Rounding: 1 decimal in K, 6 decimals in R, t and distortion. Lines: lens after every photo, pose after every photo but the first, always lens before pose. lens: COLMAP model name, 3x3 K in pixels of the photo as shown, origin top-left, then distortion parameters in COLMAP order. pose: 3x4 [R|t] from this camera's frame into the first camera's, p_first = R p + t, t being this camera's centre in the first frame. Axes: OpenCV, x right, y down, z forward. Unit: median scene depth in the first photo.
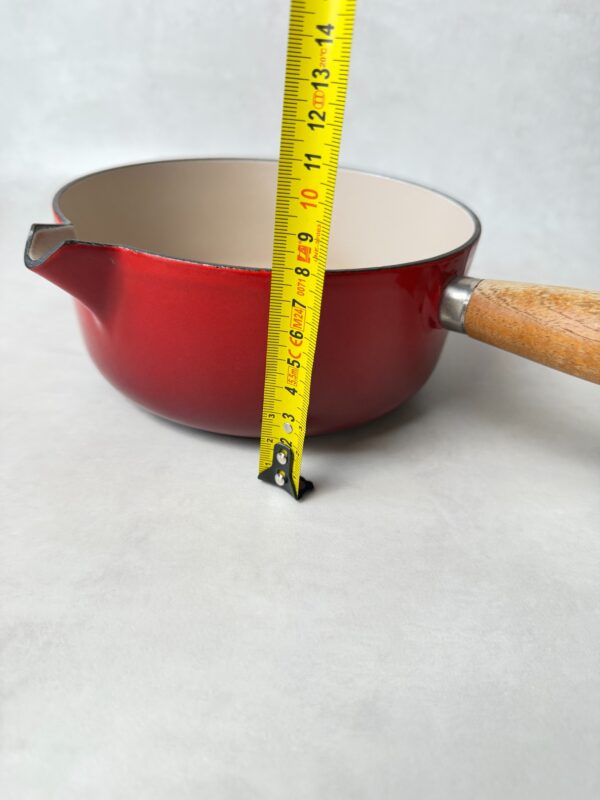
lens RADIAL K [[603.7, 0, 301.8], [0, 603.7, 400.5], [0, 0, 1]] dist [-0.045443, 0.005222]
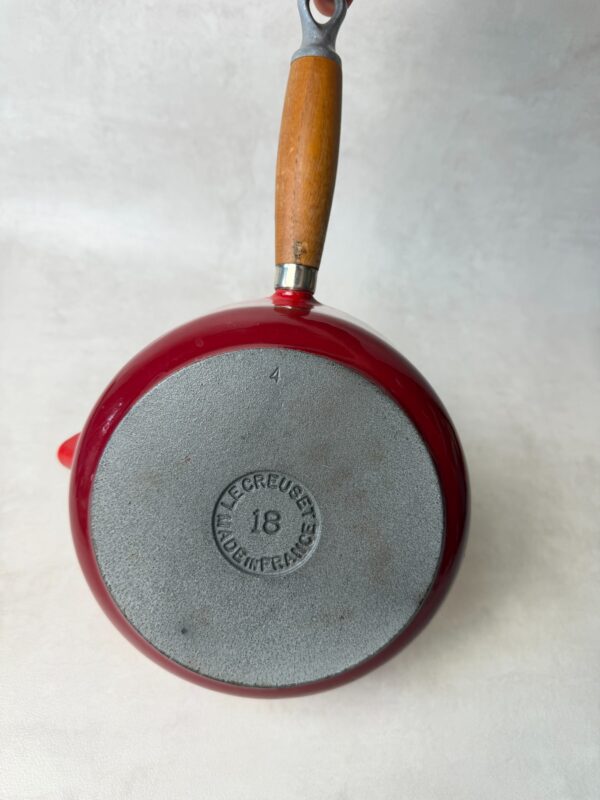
lens RADIAL K [[598.1, 0, 299.2], [0, 598.1, 396.5], [0, 0, 1]] dist [-0.041231, 0.002485]
pose [[0.991707, -0.035942, 0.123390, -0.150049], [-0.005088, 0.948365, 0.317141, -0.922880], [-0.128417, -0.315139, 0.940317, -0.227996]]
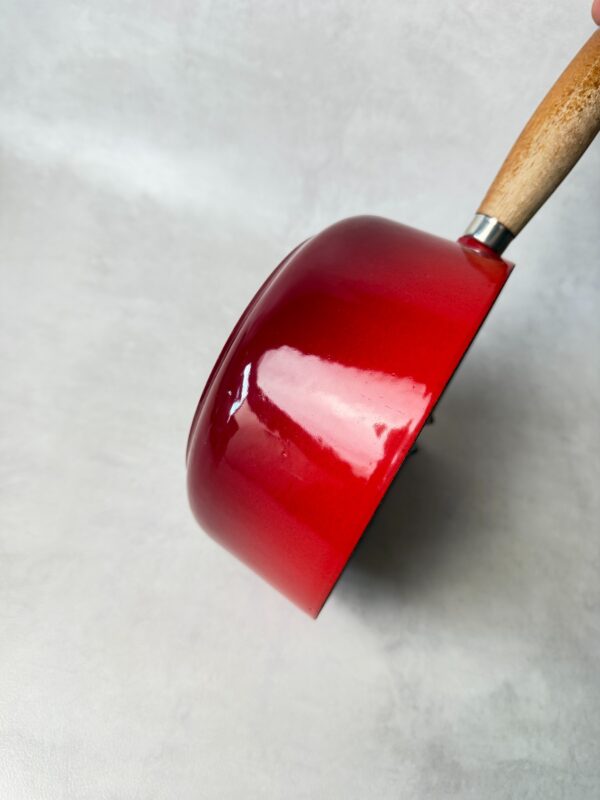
lens RADIAL K [[603.7, 0, 301.8], [0, 603.7, 400.5], [0, 0, 1]] dist [-0.045443, 0.005222]
pose [[0.984426, 0.142181, 0.103389, -0.235820], [-0.172191, 0.898369, 0.404083, -1.021258], [-0.035429, -0.415592, 0.908861, 0.012043]]
